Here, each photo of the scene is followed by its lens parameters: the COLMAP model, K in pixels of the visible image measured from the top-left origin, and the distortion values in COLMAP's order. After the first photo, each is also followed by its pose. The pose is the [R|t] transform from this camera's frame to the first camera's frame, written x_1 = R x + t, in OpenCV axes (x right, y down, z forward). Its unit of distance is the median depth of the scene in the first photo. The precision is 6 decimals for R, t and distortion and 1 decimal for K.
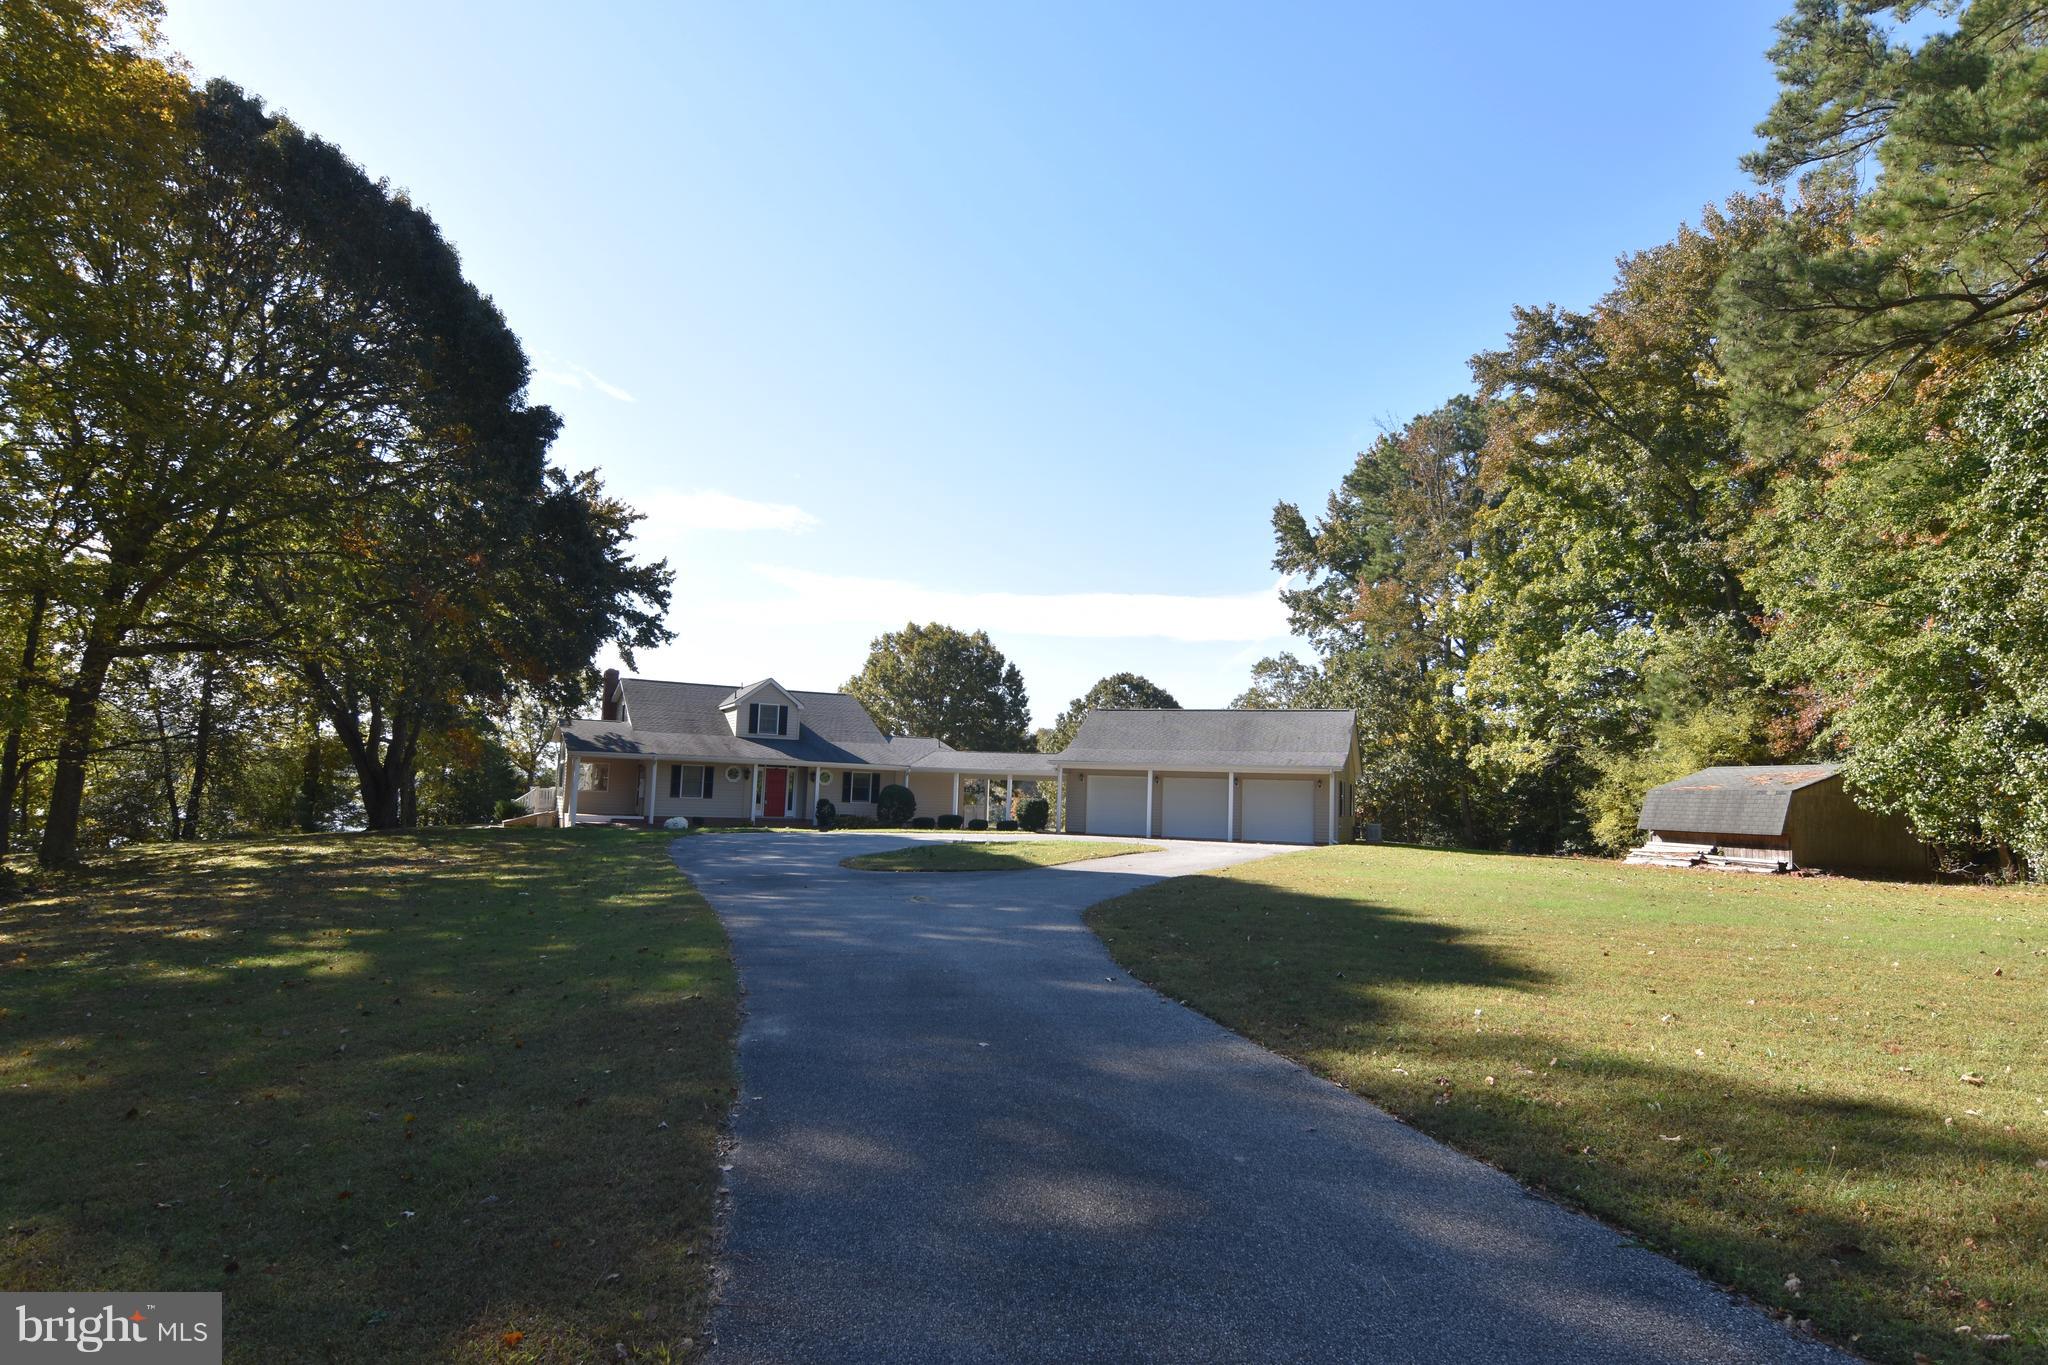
lens RADIAL K [[1141.0, 0, 1024.0], [0, 1141.0, 696.5], [0, 0, 1]] dist [0.000197, -0.027807]
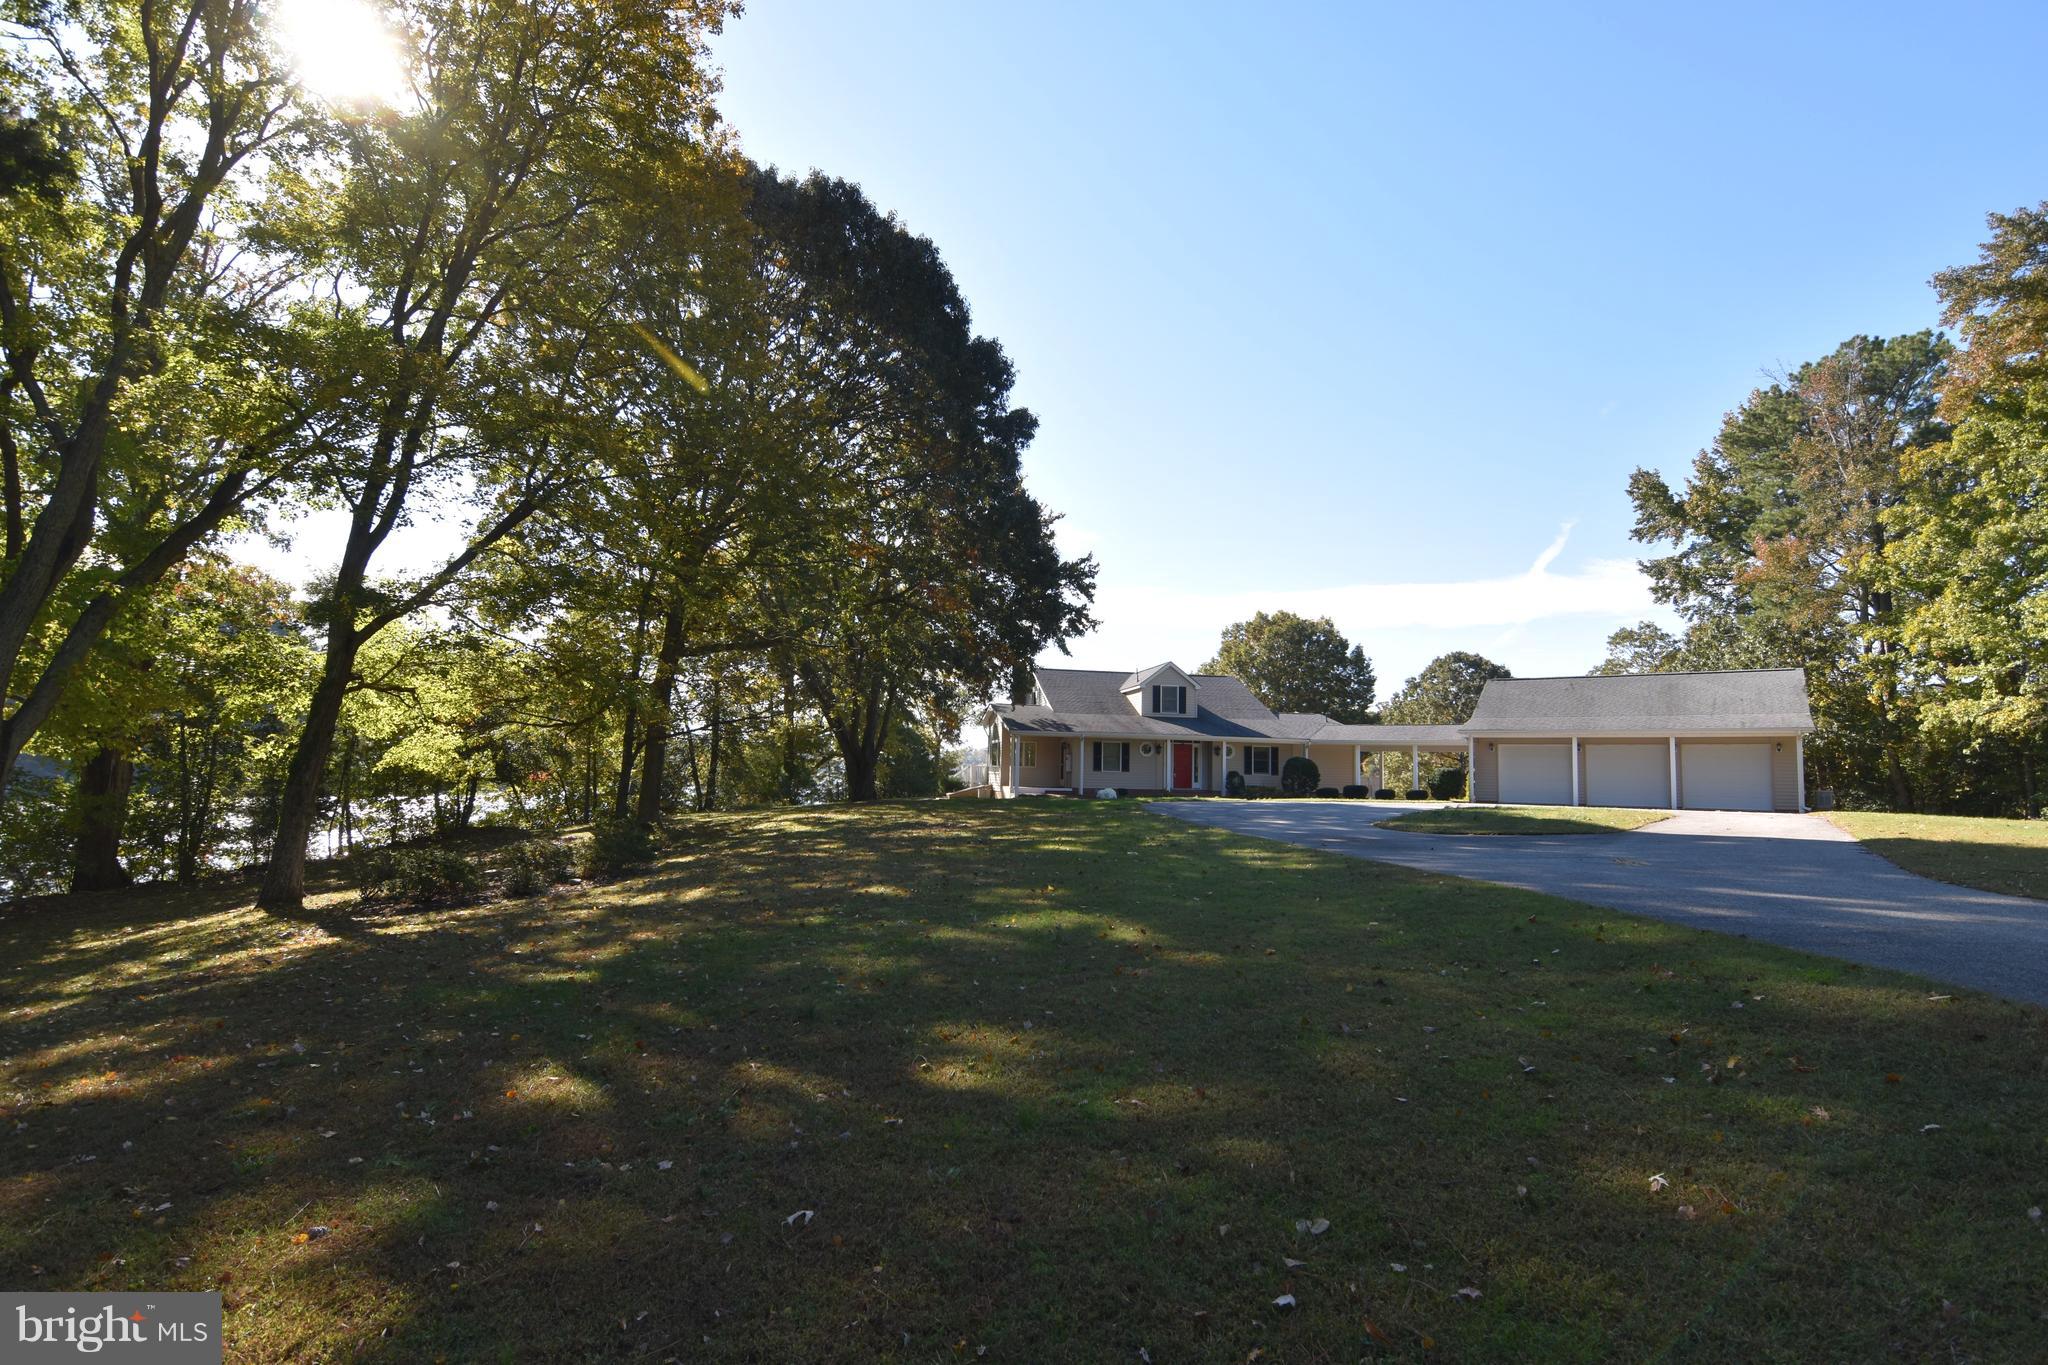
lens RADIAL K [[994.7, 0, 1029.1], [0, 994.7, 682.6], [0, 0, 1]] dist [0.002686, -0.013382]
pose [[0.963143, -0.035821, -0.266593, -0.100366], [0.033804, 0.999355, -0.012151, 0.011144], [0.266856, 0.002691, 0.963733, 0.049659]]
